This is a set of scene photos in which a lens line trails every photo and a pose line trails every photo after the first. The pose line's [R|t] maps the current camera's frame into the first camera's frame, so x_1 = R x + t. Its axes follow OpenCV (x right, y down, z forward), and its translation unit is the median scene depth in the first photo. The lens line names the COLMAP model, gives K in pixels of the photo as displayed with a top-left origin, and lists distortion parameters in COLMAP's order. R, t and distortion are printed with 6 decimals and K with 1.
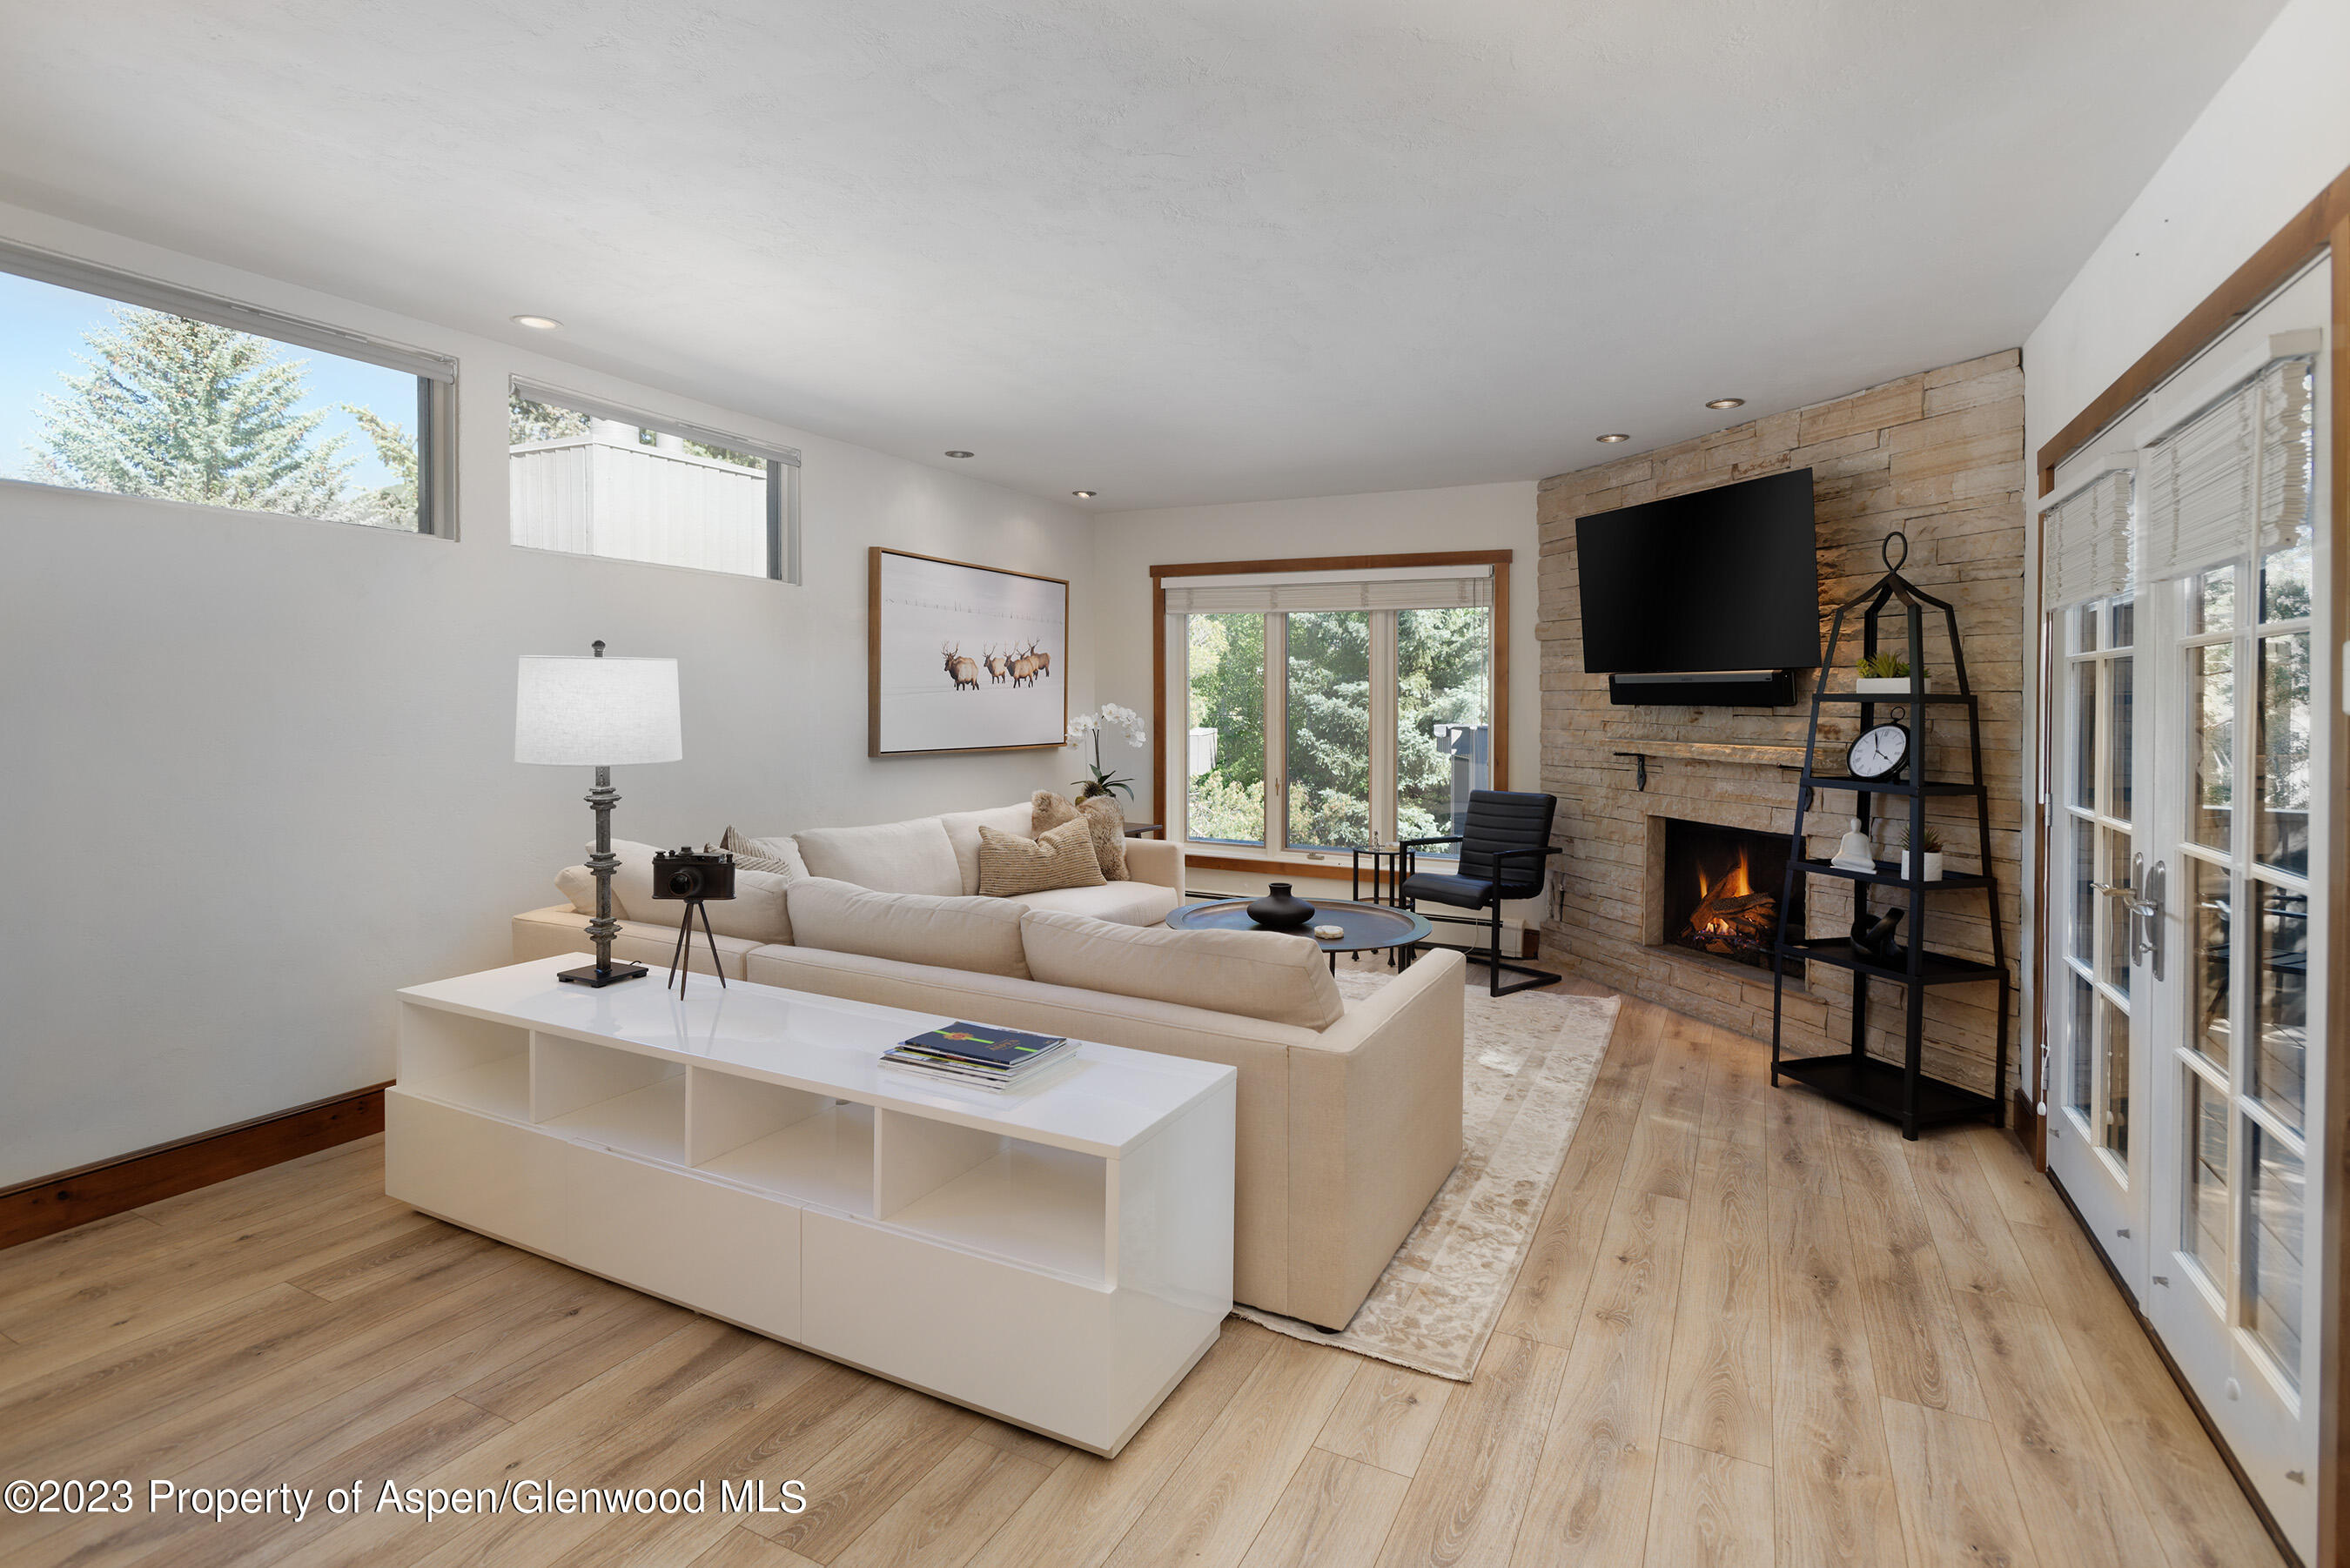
lens RADIAL K [[1124.3, 0, 1226.3], [0, 1124.3, 736.9], [0, 0, 1]] dist [-0.026731, 0.000625]
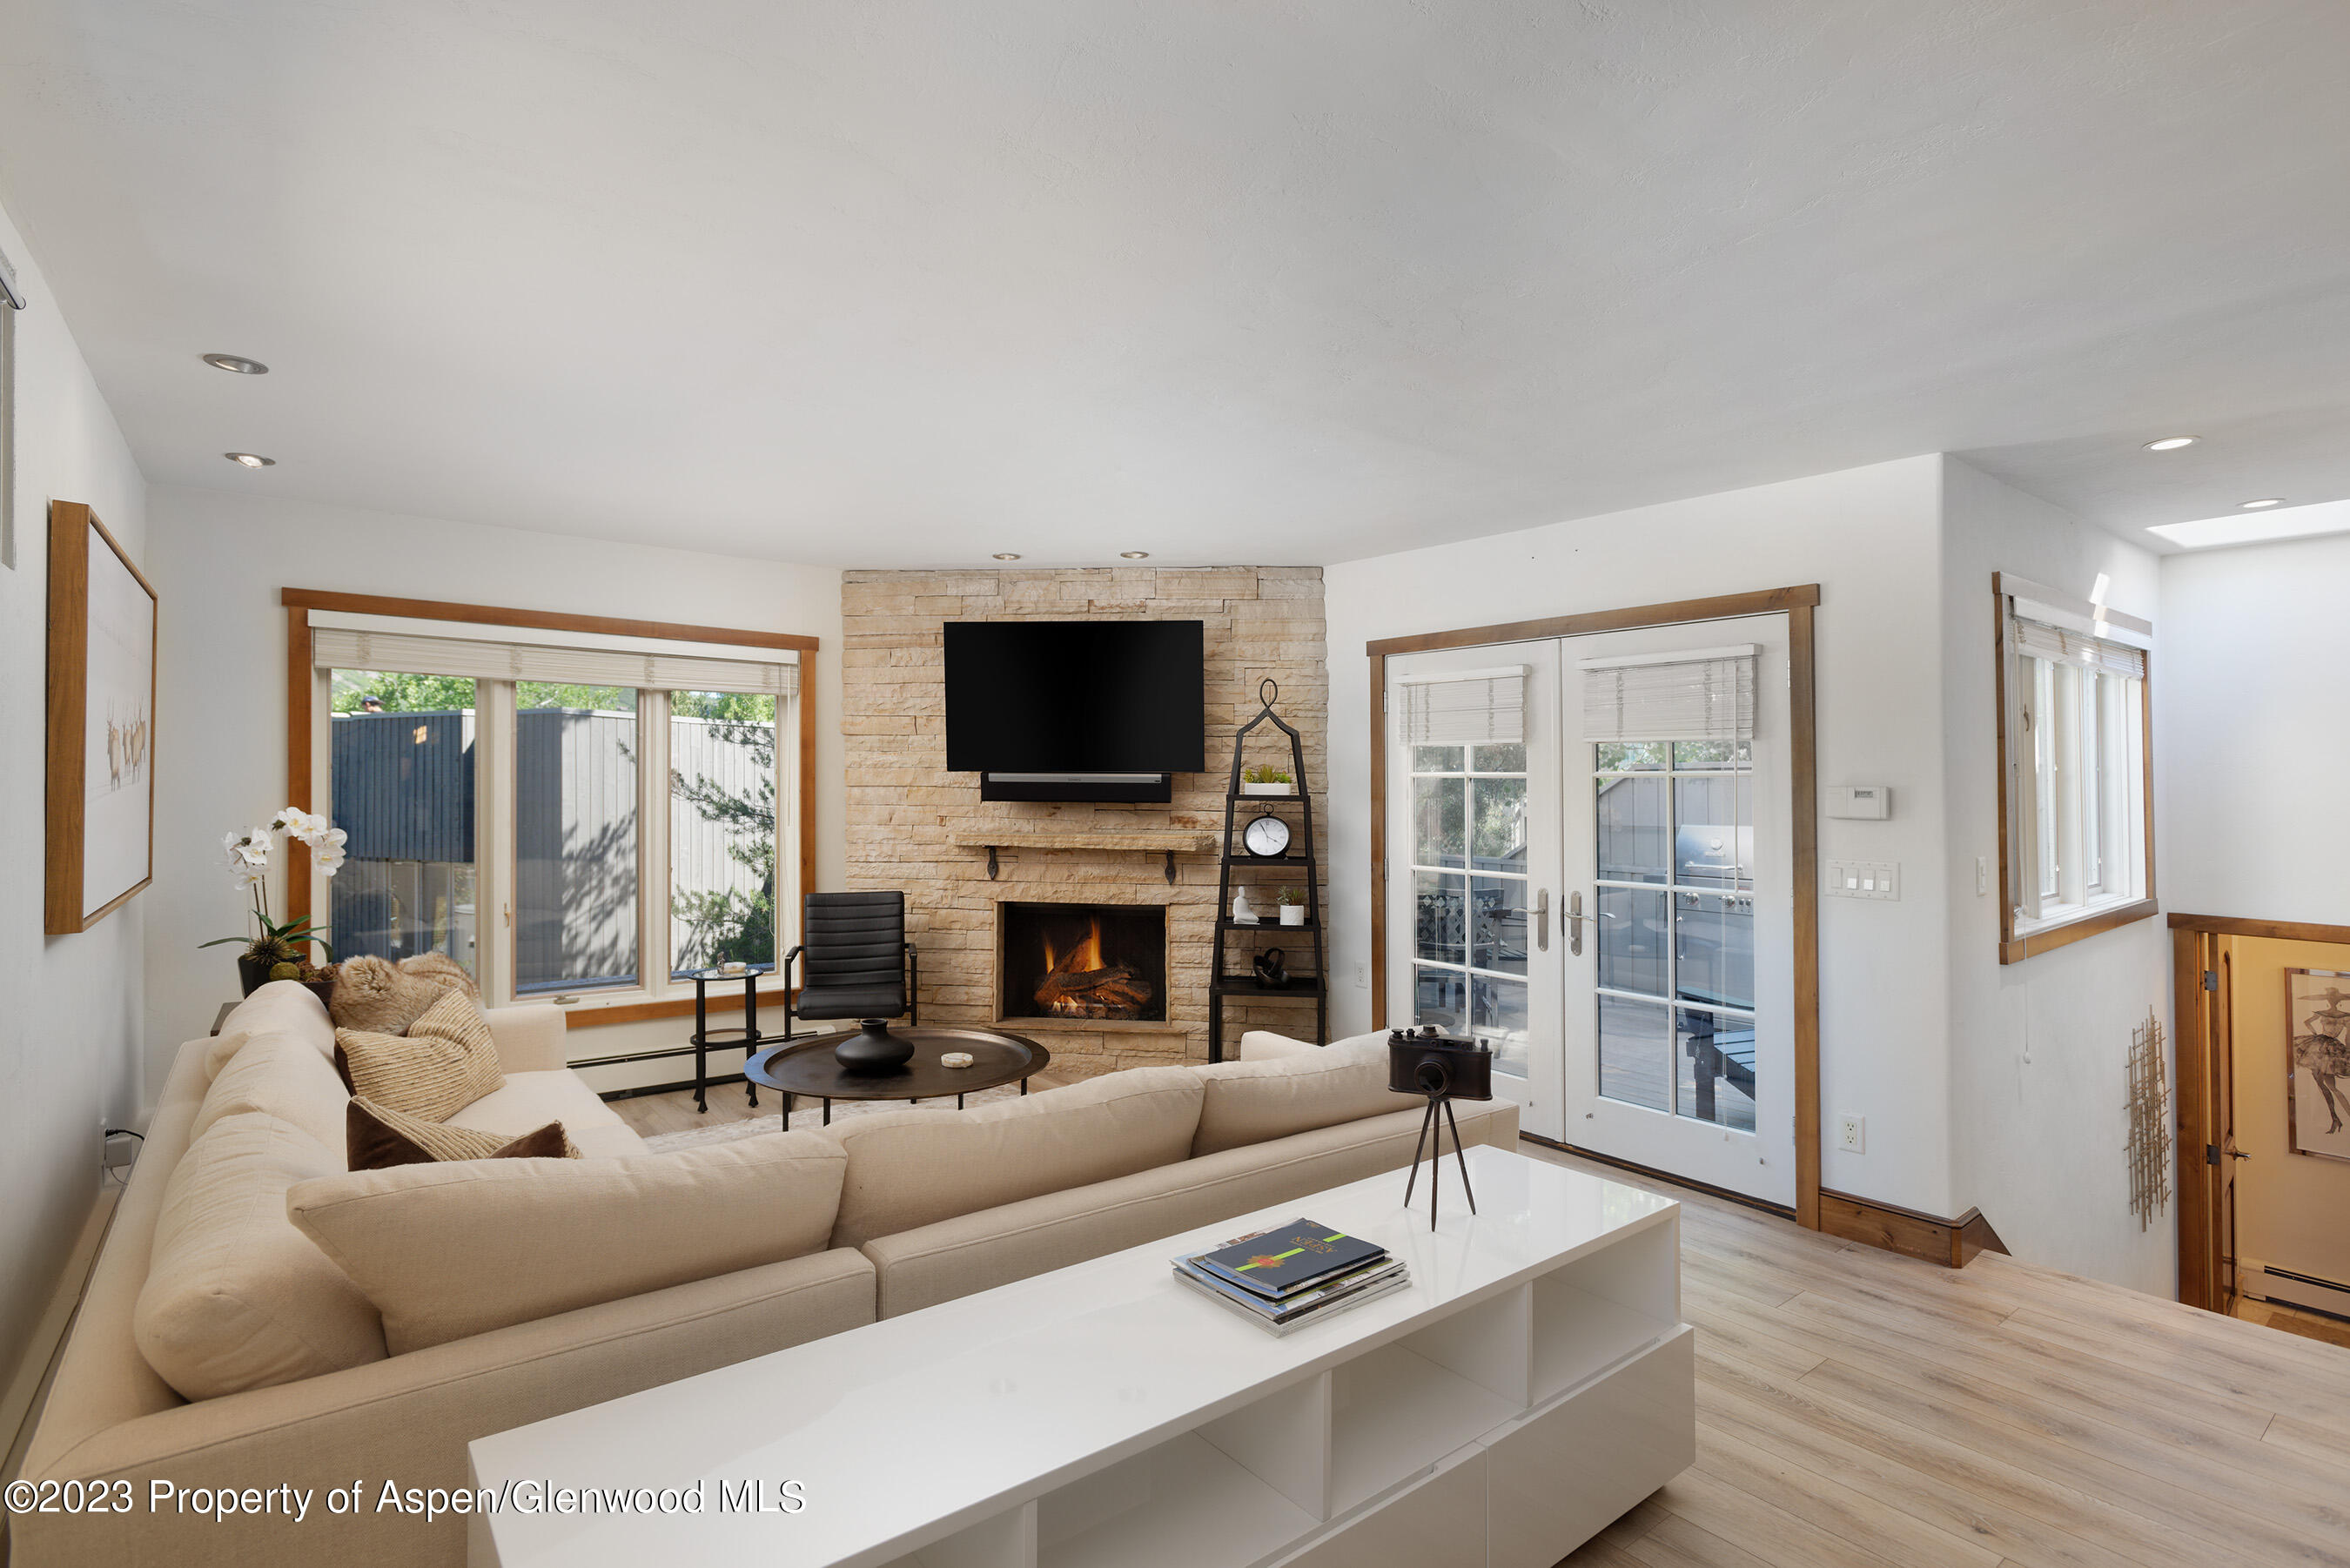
lens RADIAL K [[1124.3, 0, 1177.3], [0, 1124.3, 785.6], [0, 0, 1]] dist [-0.026731, 0.000625]
pose [[0.442353, 0.000115, 0.896841, -0.538333], [0.022830, 0.999674, -0.011389, -0.027516], [-0.896550, 0.025512, 0.442207, 0.358763]]
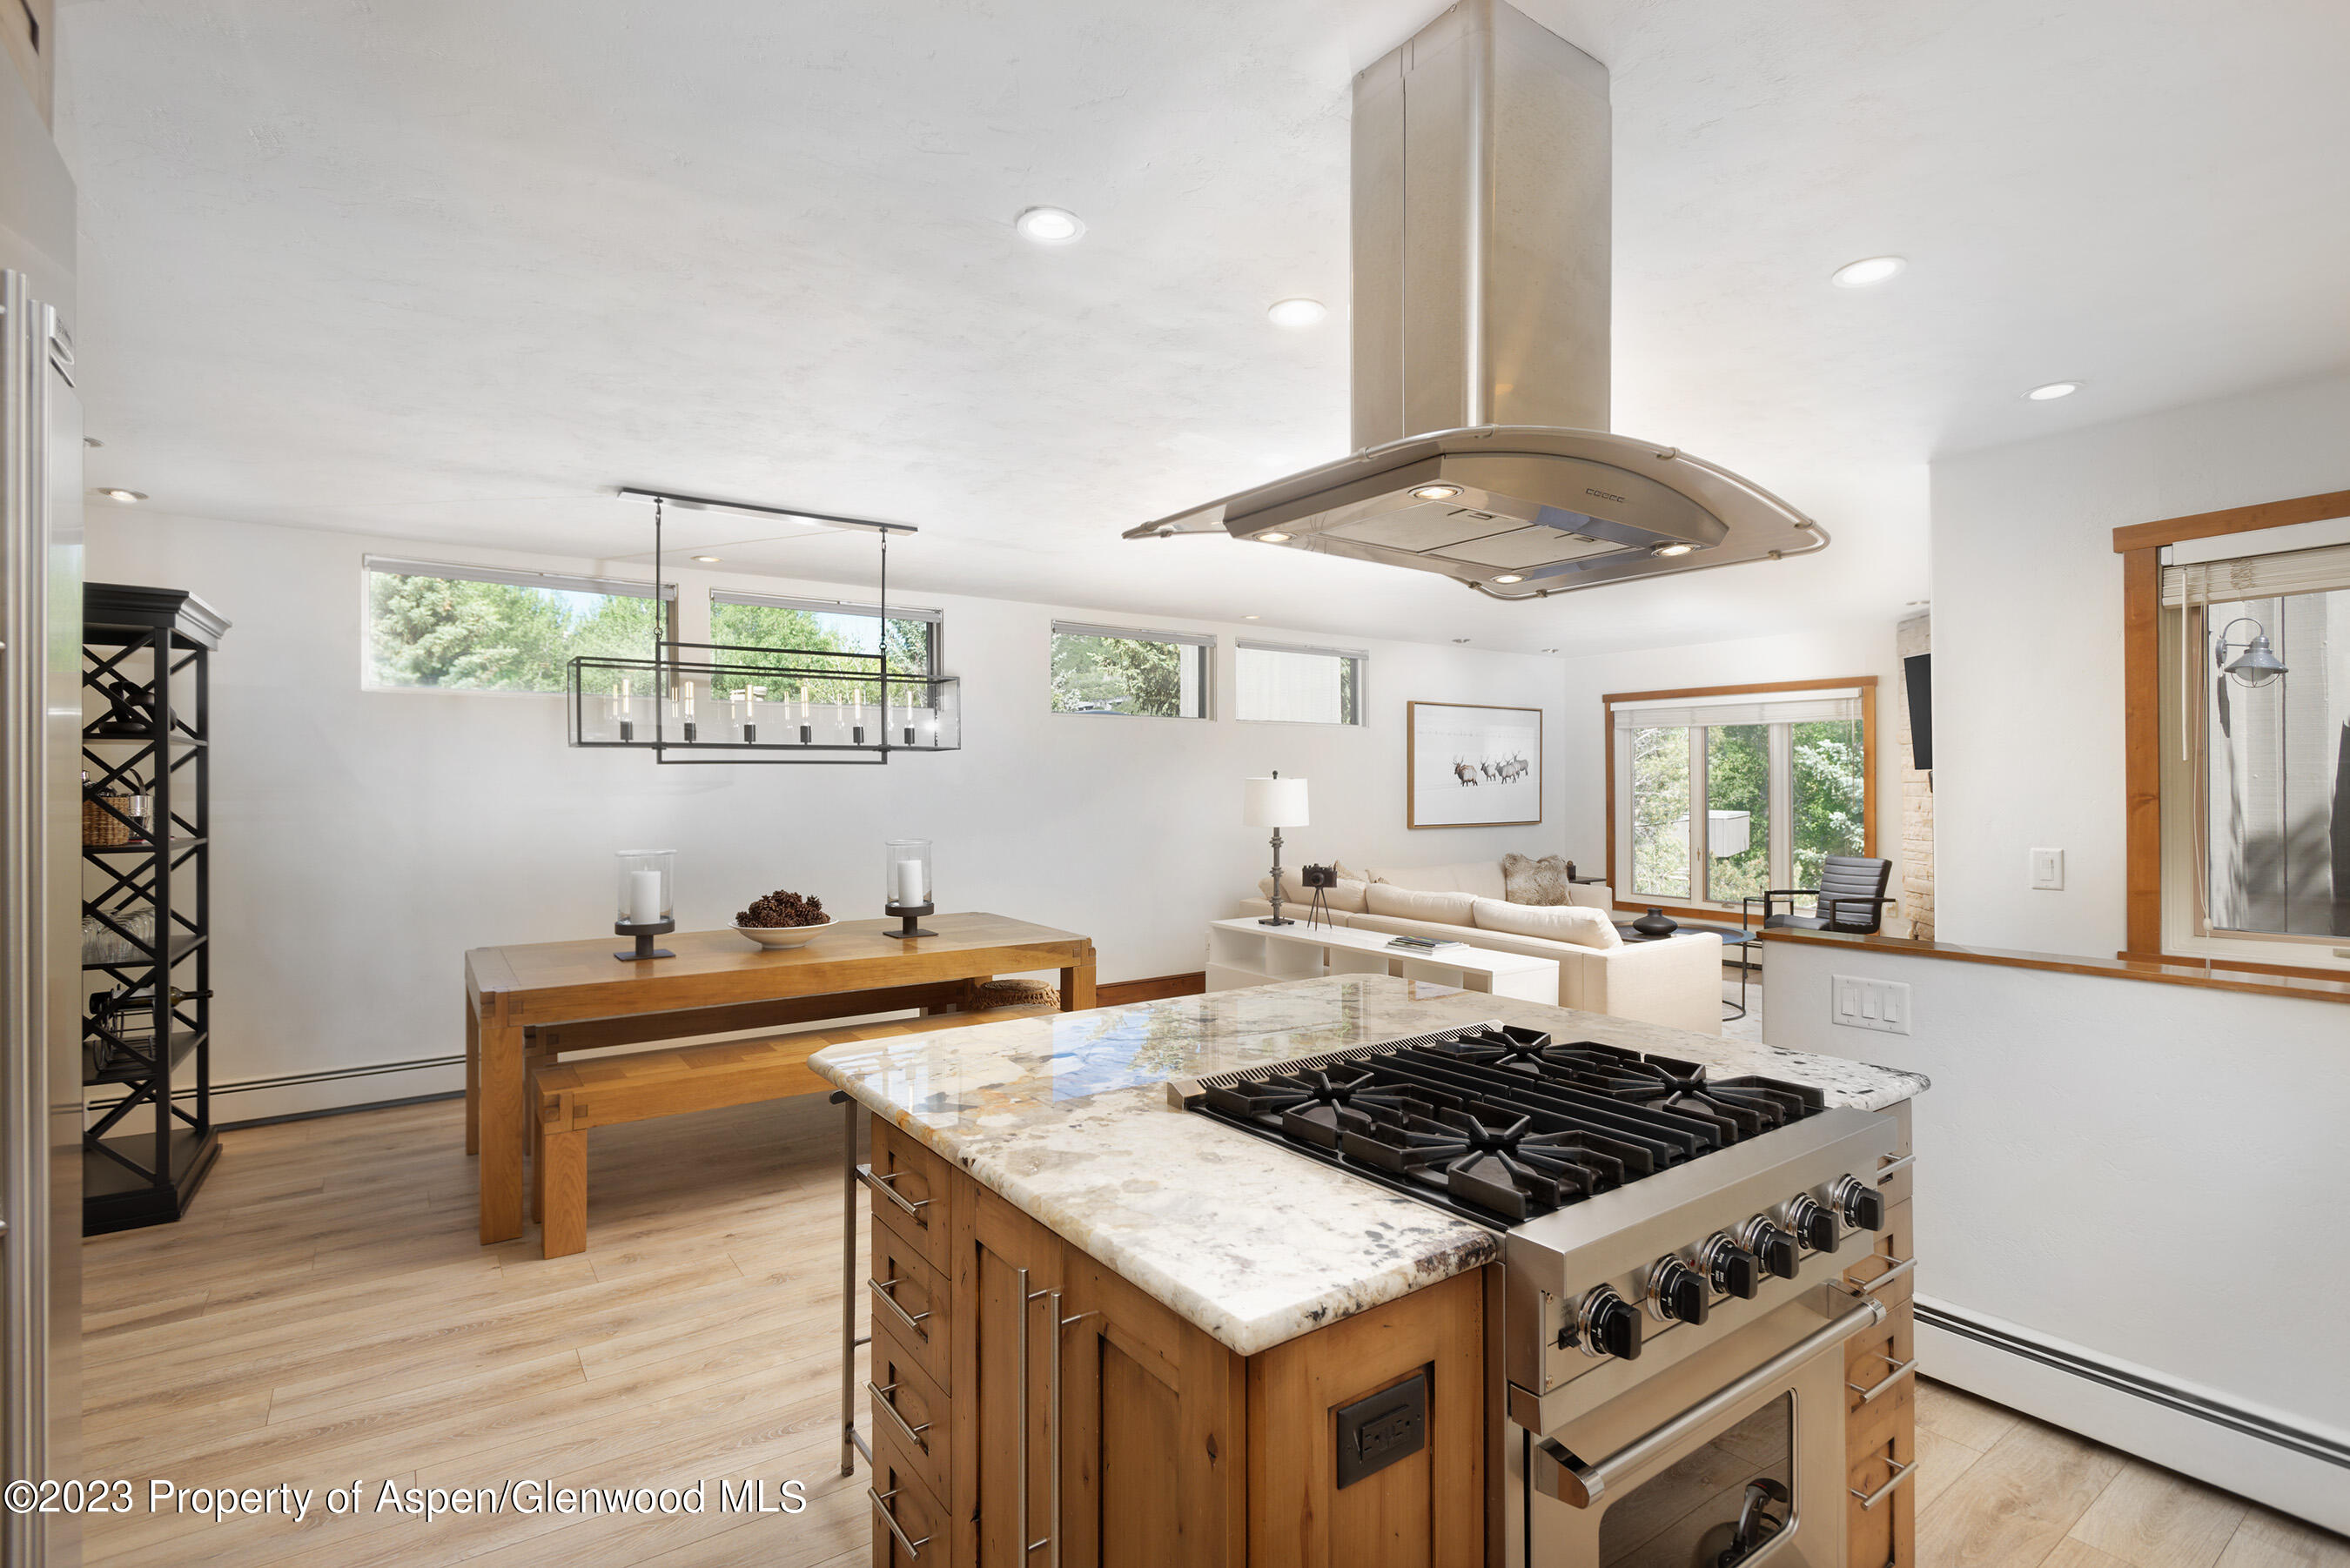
lens RADIAL K [[1124.3, 0, 1184.9], [0, 1124.3, 796.6], [0, 0, 1]] dist [-0.026731, 0.000625]
pose [[0.867940, -0.004147, -0.496652, 0.228637], [-0.009581, 0.999639, -0.025091, 0.018357], [0.496577, 0.026536, 0.867587, -0.623834]]
